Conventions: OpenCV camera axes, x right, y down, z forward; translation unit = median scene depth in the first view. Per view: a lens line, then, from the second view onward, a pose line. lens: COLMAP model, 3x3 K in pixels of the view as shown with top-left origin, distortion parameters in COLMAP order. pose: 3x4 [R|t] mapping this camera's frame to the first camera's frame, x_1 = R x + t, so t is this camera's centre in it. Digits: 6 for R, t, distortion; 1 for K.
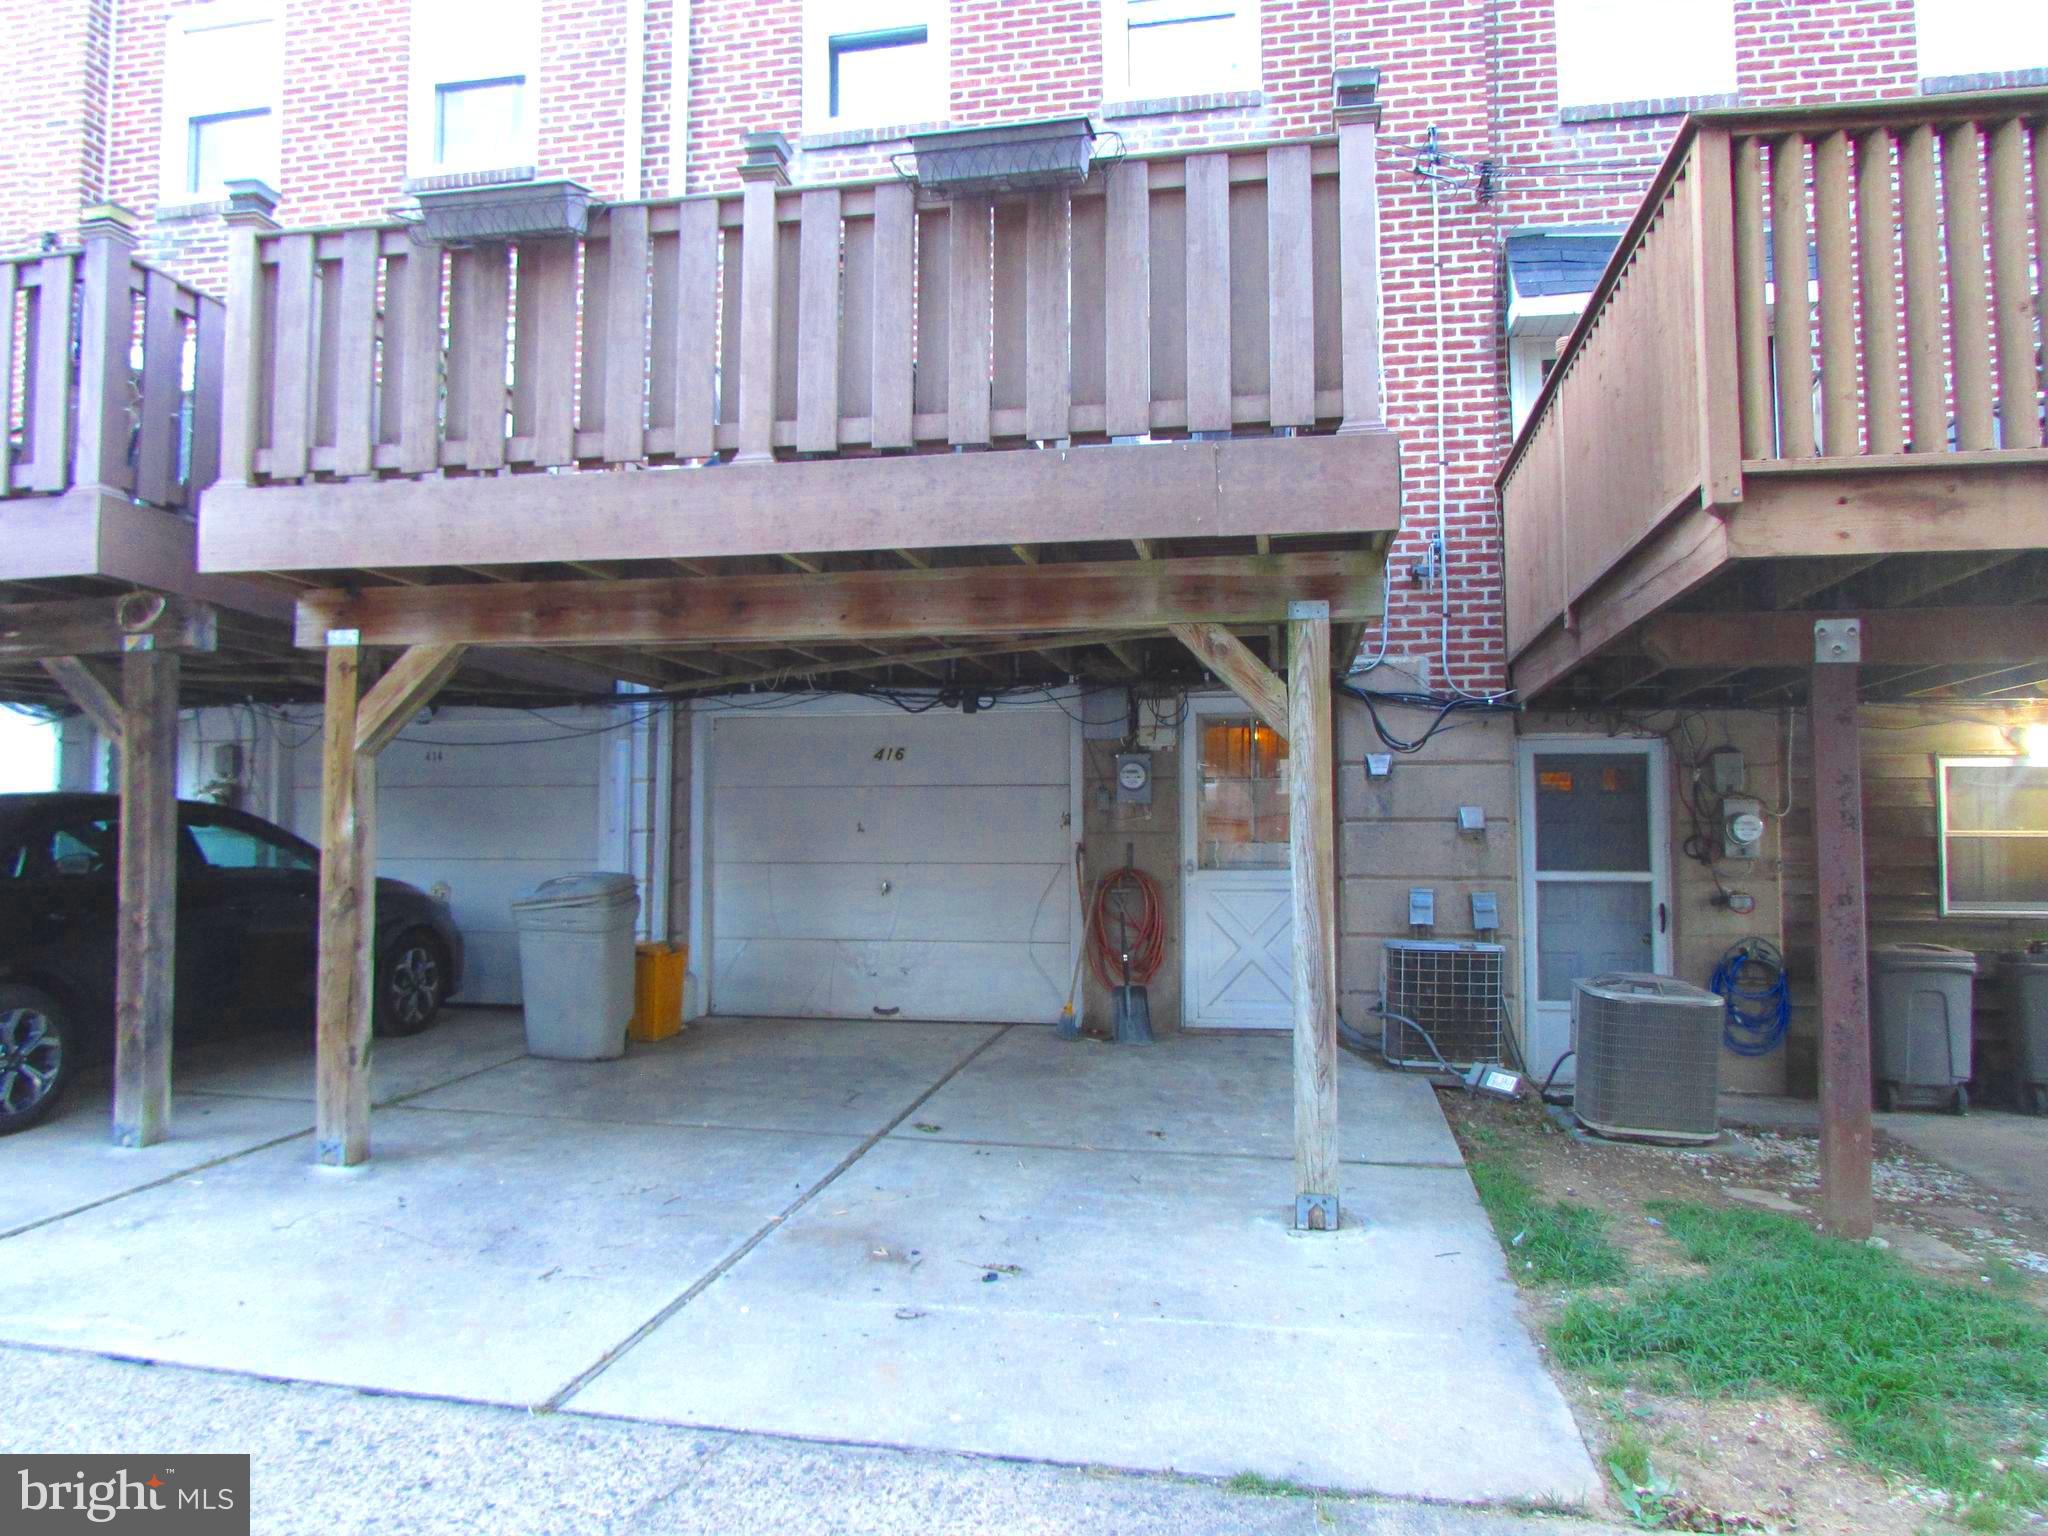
lens RADIAL K [[1441.9, 0, 1031.1], [0, 1441.9, 764.6], [0, 0, 1]] dist [-0.044345, 0.022683]
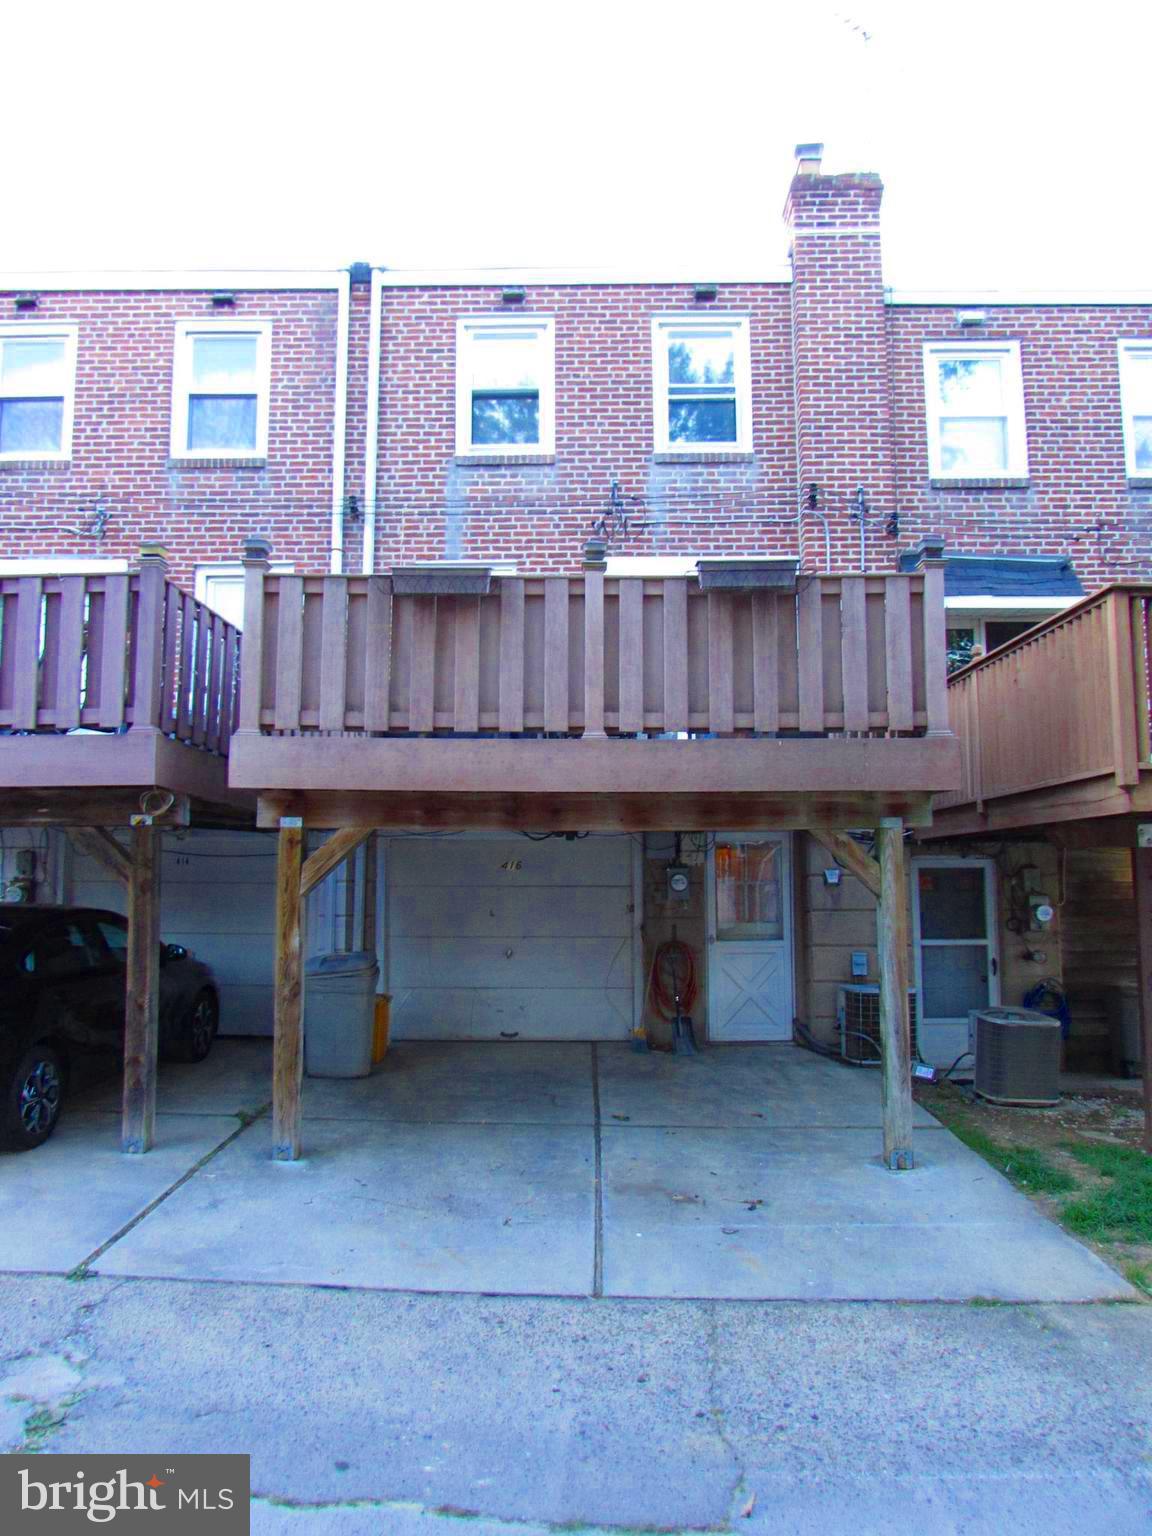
lens RADIAL K [[1069.7, 0, 583.9], [0, 1069.7, 763.5], [0, 0, 1]] dist [-0.002165, -0.061796]
pose [[0.984362, 0.016178, 0.175414, -0.258656], [-0.008408, 0.998954, -0.044951, -0.071296], [-0.175958, 0.042774, 0.983468, -0.156610]]
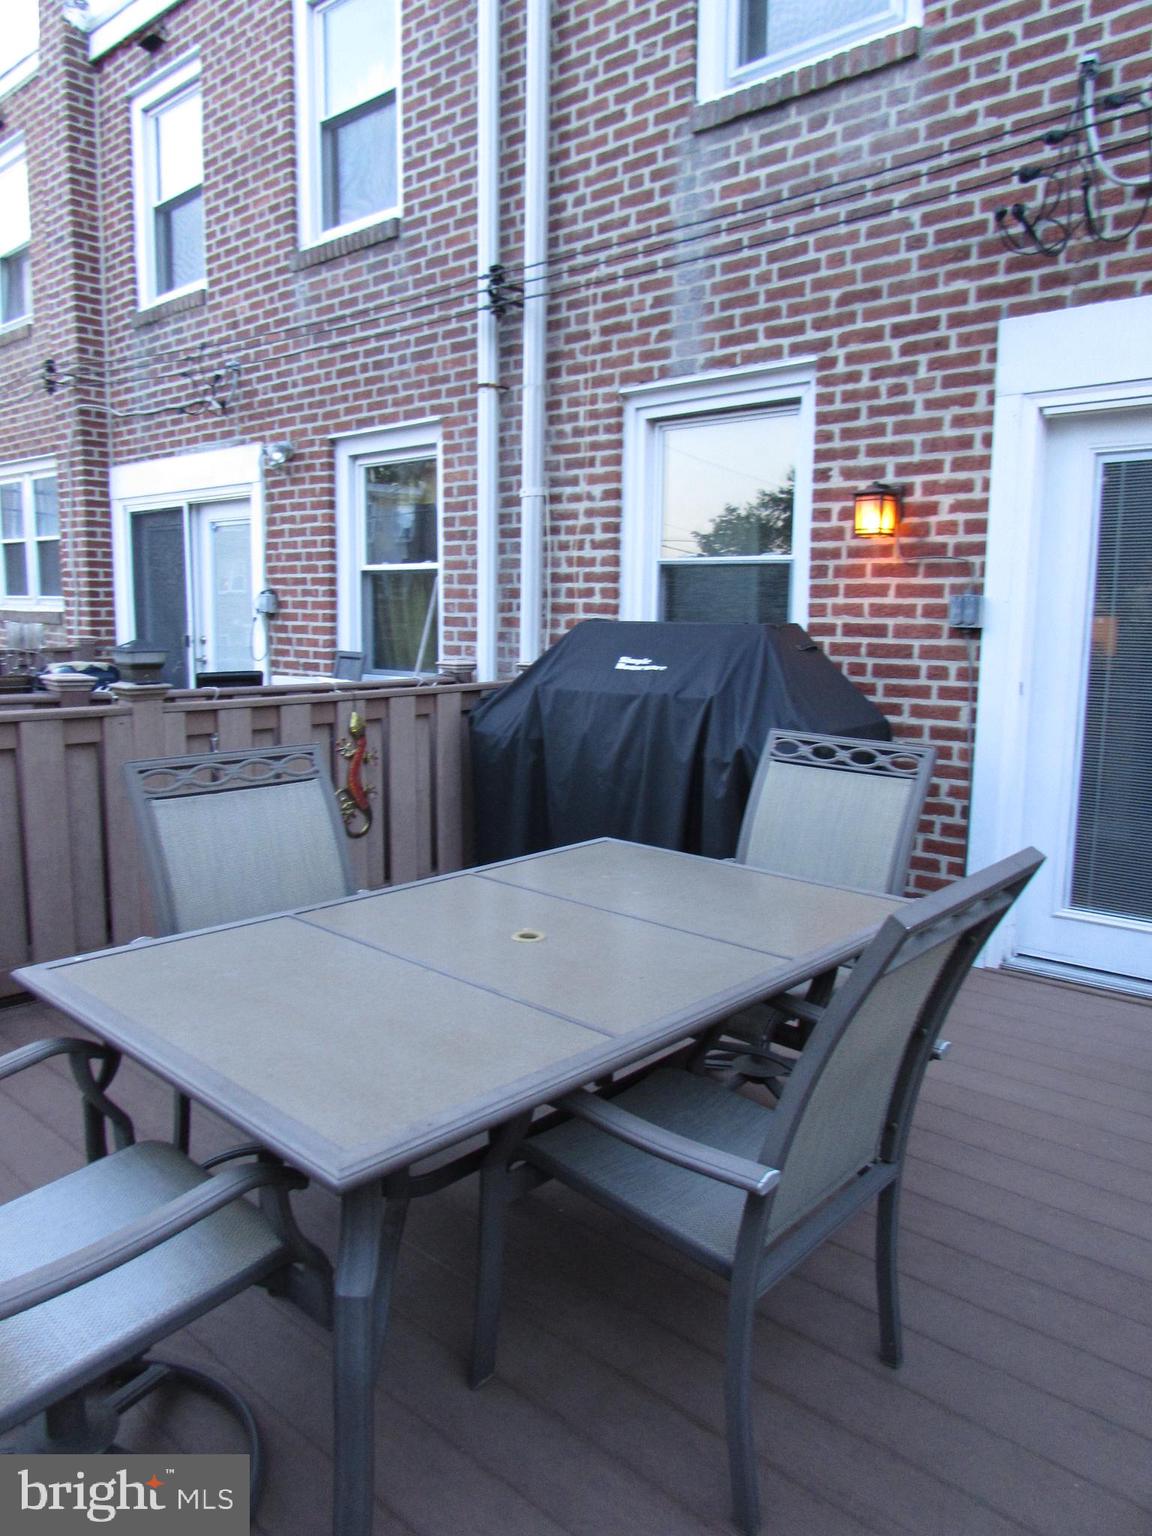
lens RADIAL K [[1084.4, 0, 581.8], [0, 1084.4, 771.8], [0, 0, 1]] dist [-0.033408, 0.017468]
pose [[0.858679, 0.083712, -0.505630, 0.073359], [0.020959, 0.980010, 0.197843, -0.288974], [0.512084, -0.180481, 0.839760, 0.610887]]
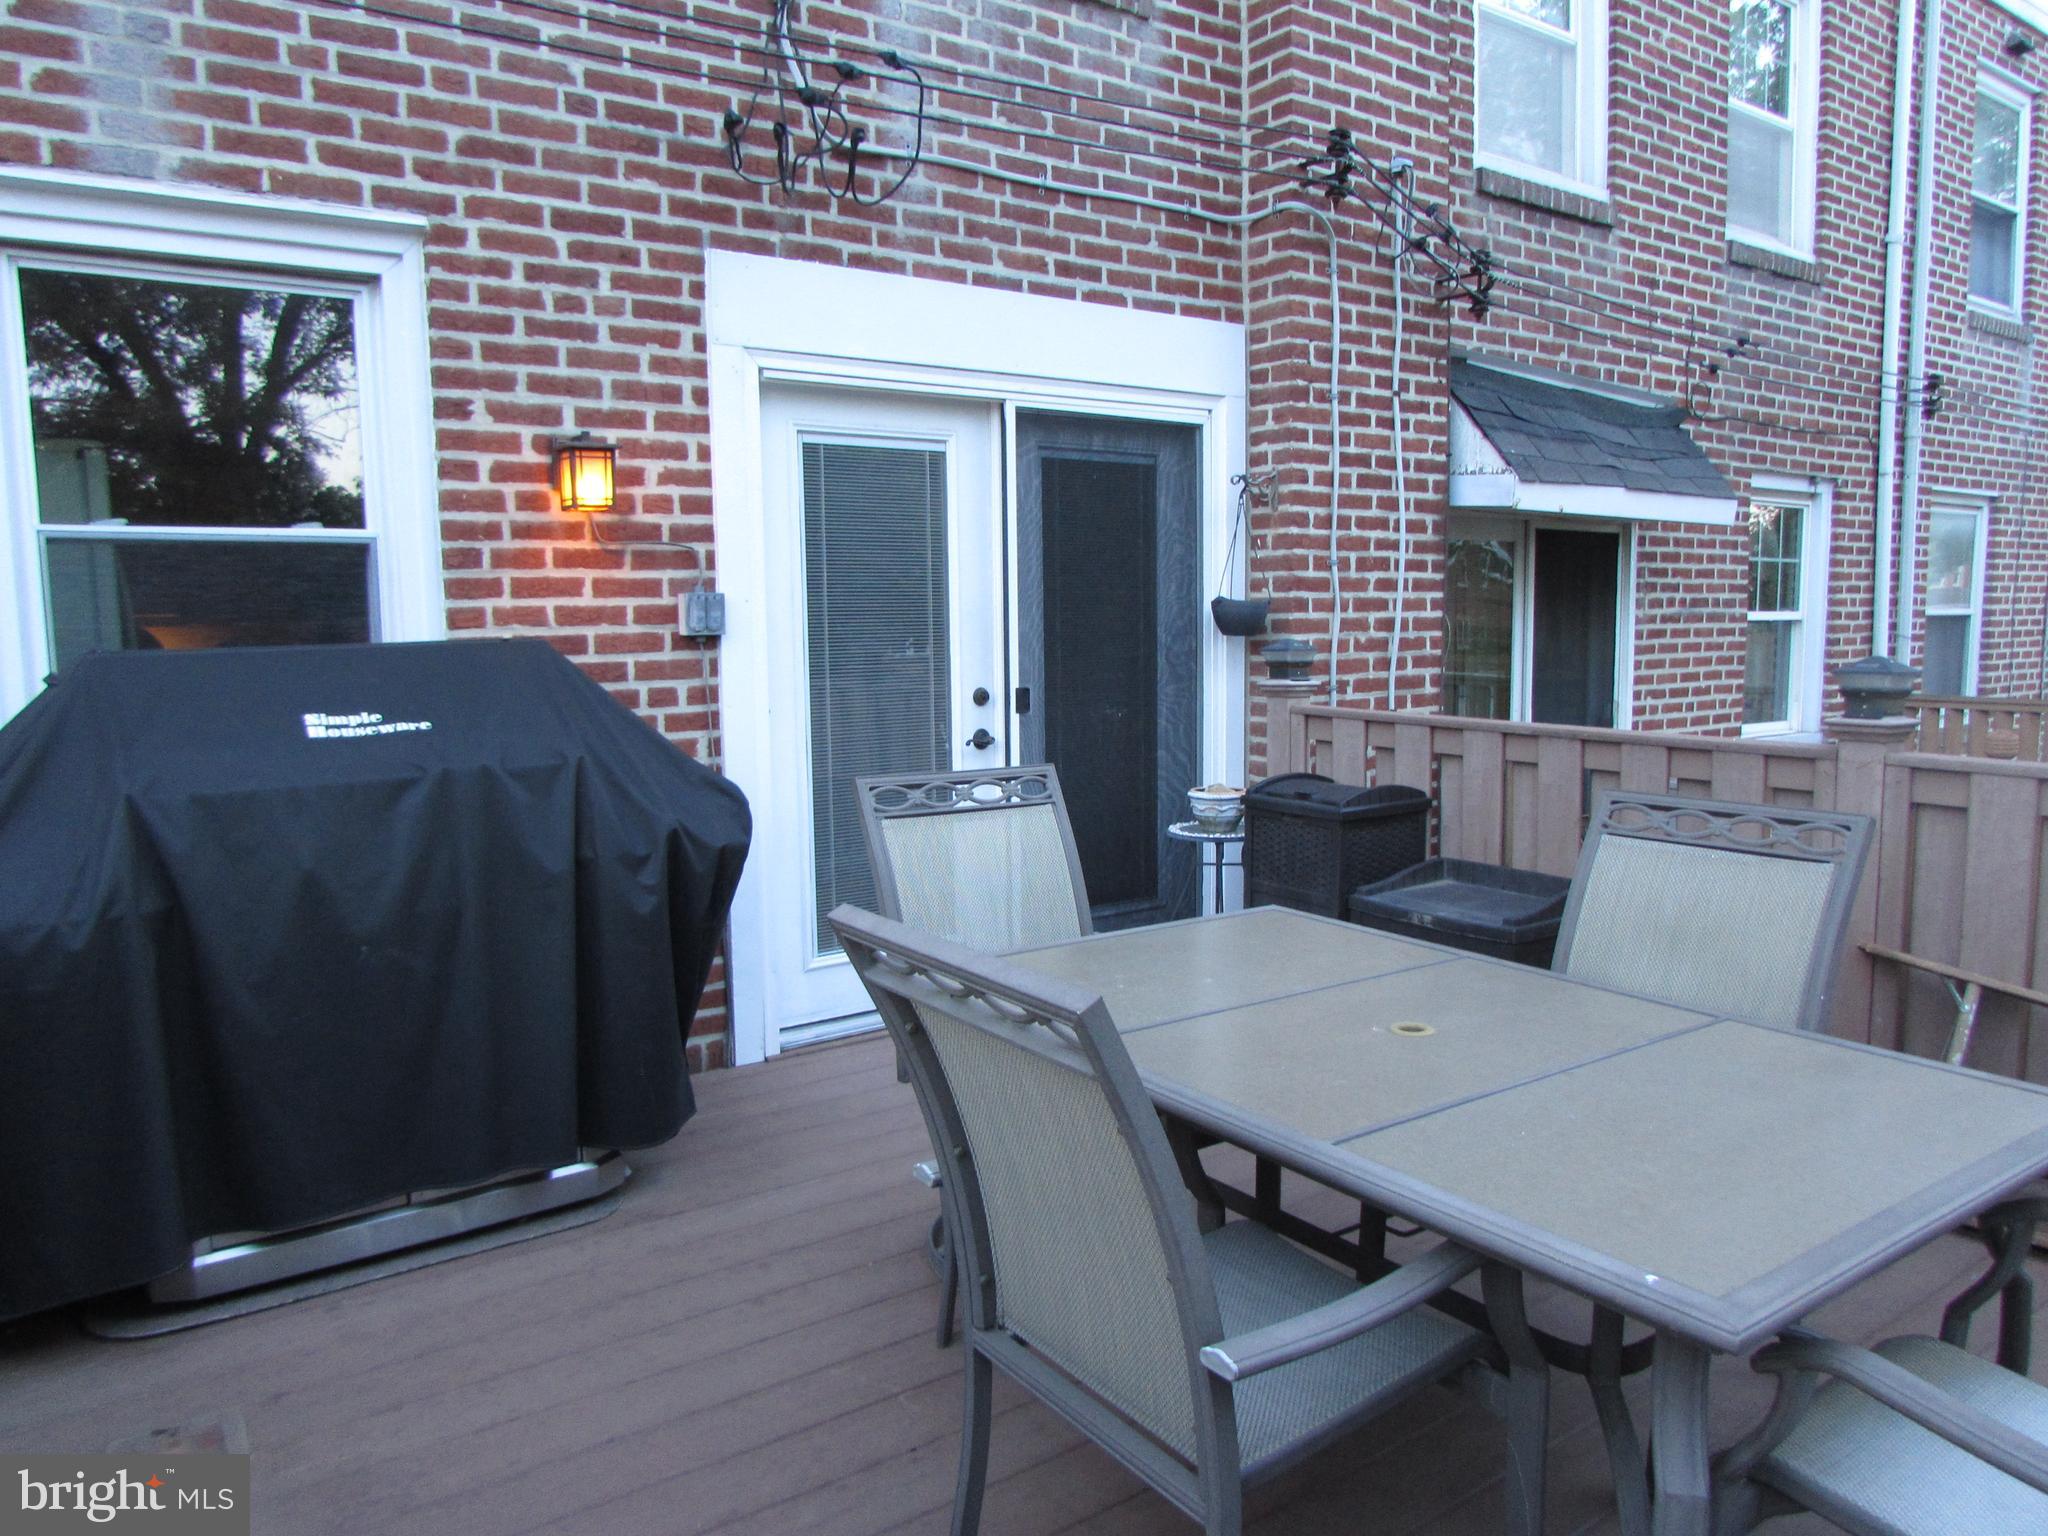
lens RADIAL K [[1418.6, 0, 1028.3], [0, 1418.6, 771.7], [0, 0, 1]] dist [-0.040889, 0.007248]
pose [[0.687484, -0.089611, 0.720650, -0.312374], [-0.027656, 0.988407, 0.149289, -0.282348], [-0.725673, -0.122564, 0.677035, 0.700183]]
